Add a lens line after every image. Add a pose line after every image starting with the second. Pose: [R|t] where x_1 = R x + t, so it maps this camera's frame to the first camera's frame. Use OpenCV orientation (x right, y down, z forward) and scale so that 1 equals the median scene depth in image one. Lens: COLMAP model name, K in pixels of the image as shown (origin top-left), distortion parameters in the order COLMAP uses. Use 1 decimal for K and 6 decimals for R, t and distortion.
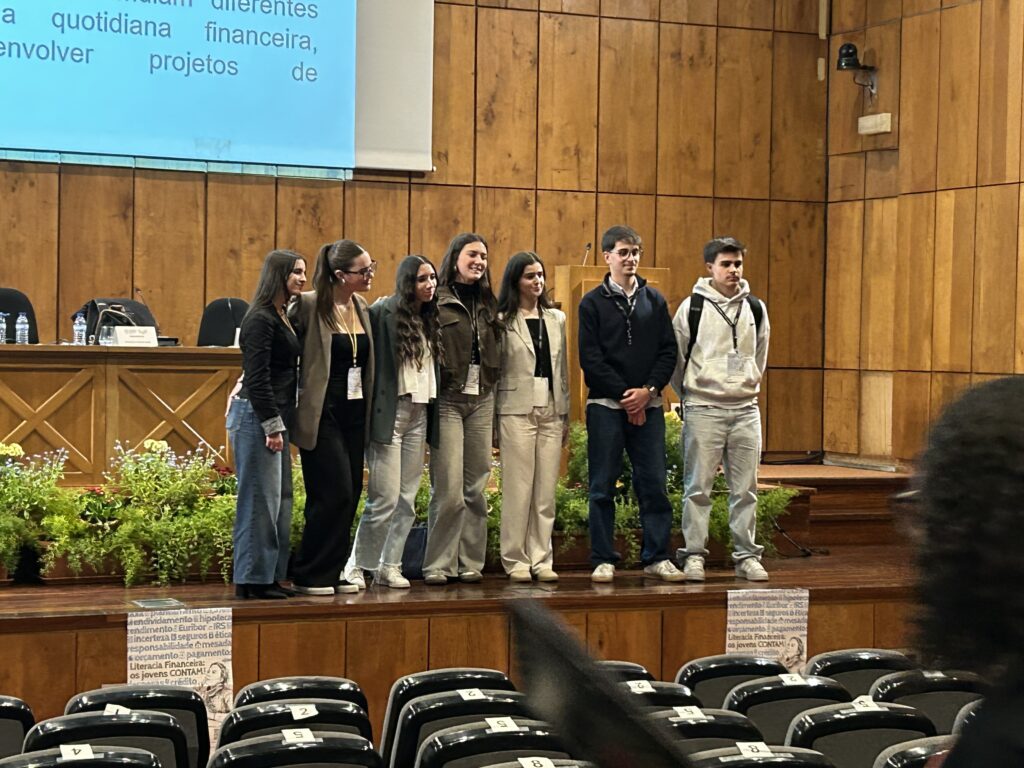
lens RADIAL K [[2123.6, 0, 533.8], [0, 2123.6, 383.1], [0, 0, 1]] dist [0.185104, -0.389665]
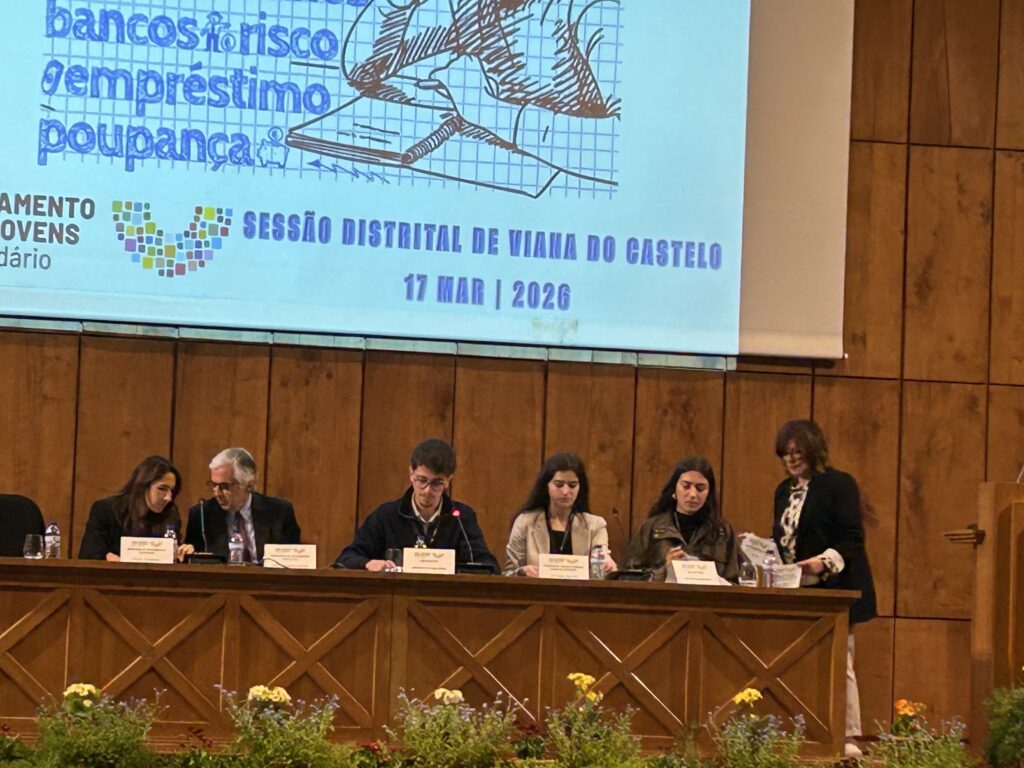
lens RADIAL K [[3518.1, 0, 512.0], [0, 3518.1, 384.0], [0, 0, 1]] dist [0.192091, -0.268334]
pose [[0.976766, 0.004819, -0.214256, 0.109906], [-0.024830, 0.995559, -0.090807, 0.026885], [0.212867, 0.094018, 0.972547, -0.252510]]
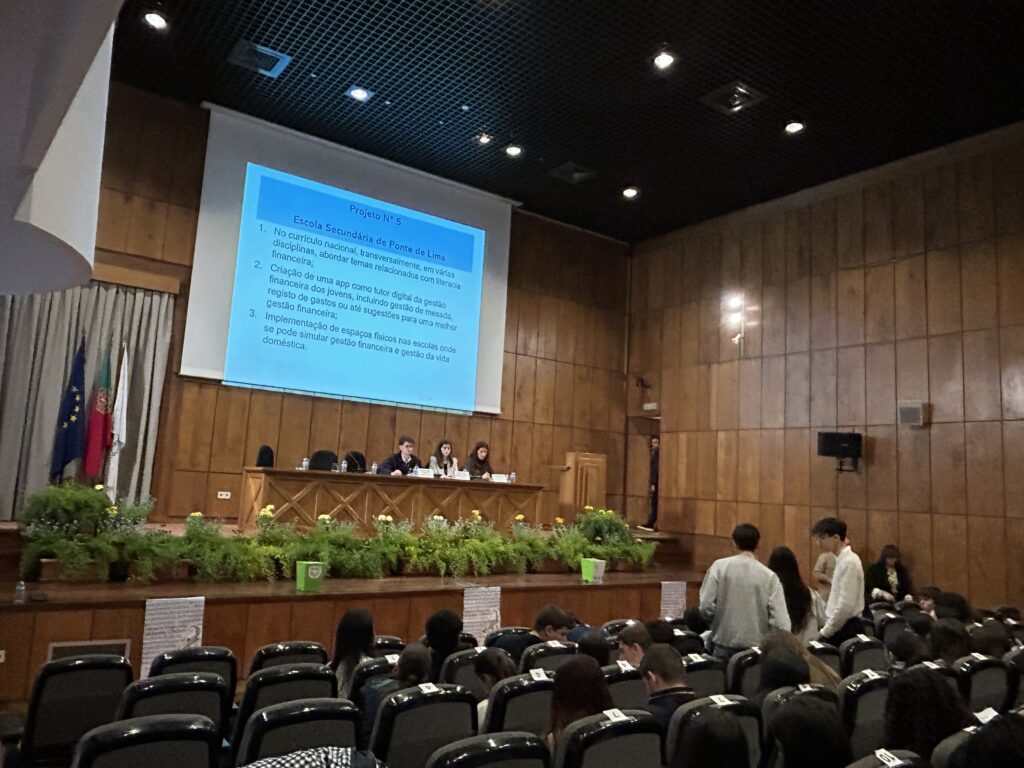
lens RADIAL K [[772.3, 0, 509.2], [0, 772.3, 363.5], [0, 0, 1]] dist [-0.002971, -0.002144]
pose [[0.976226, 0.068909, 0.205509, -0.245095], [-0.032029, 0.983571, -0.177656, 0.007687], [-0.214375, 0.166850, 0.962395, 0.077628]]
